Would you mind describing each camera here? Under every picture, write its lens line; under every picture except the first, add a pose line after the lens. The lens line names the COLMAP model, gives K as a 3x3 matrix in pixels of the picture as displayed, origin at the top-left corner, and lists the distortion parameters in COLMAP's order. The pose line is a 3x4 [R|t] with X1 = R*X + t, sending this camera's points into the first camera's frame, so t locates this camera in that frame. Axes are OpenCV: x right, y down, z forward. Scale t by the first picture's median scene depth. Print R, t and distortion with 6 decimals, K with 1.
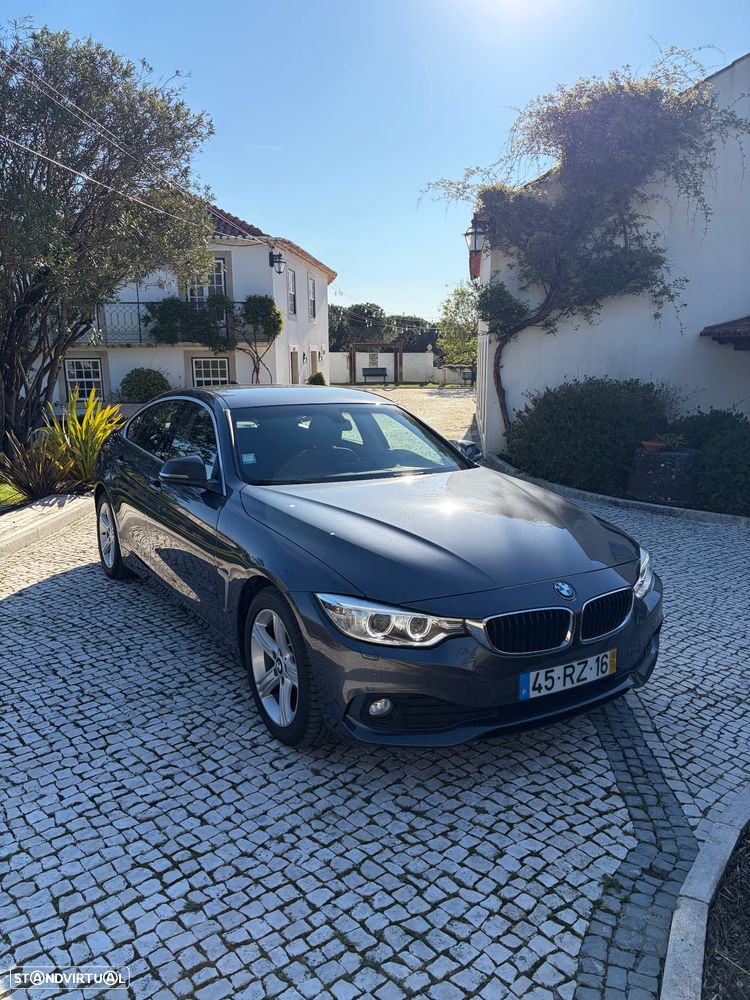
lens RADIAL K [[730.1, 0, 375.0], [0, 730.1, 500.0], [0, 0, 1]] dist [-0.004182, -0.002745]
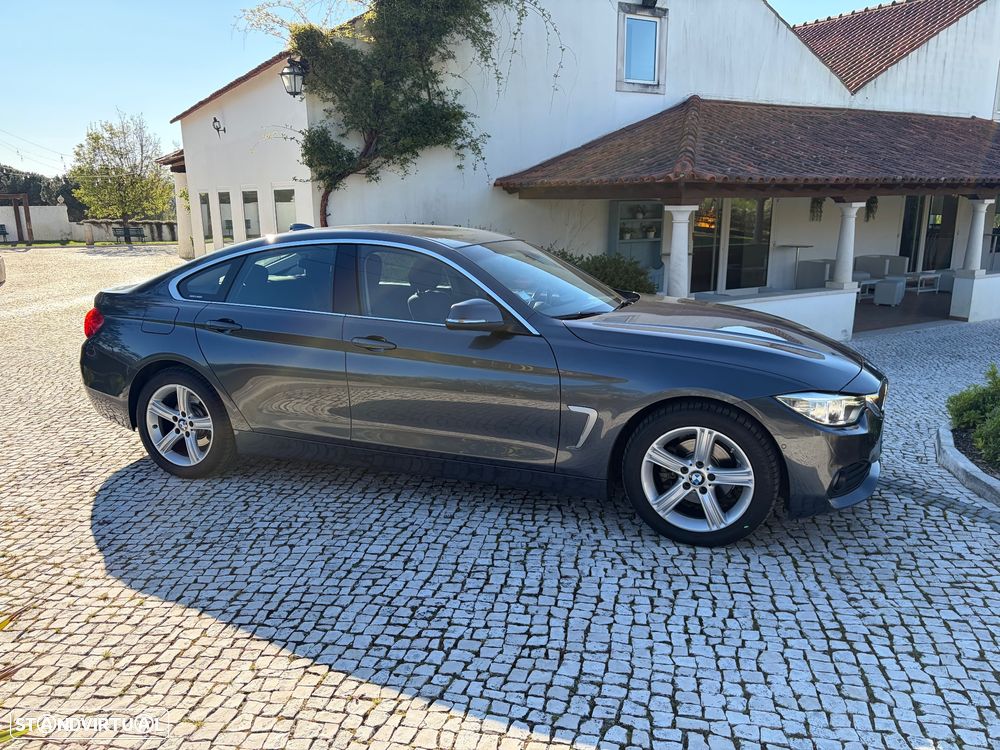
lens RADIAL K [[730.1, 0, 500.0], [0, 730.1, 375.0], [0, 0, 1]] dist [-0.004182, -0.002745]
pose [[0.813145, -0.130572, 0.567226, -0.229365], [0.114539, 0.991355, 0.064007, -0.005849], [-0.570680, 0.012923, 0.821071, 0.068575]]
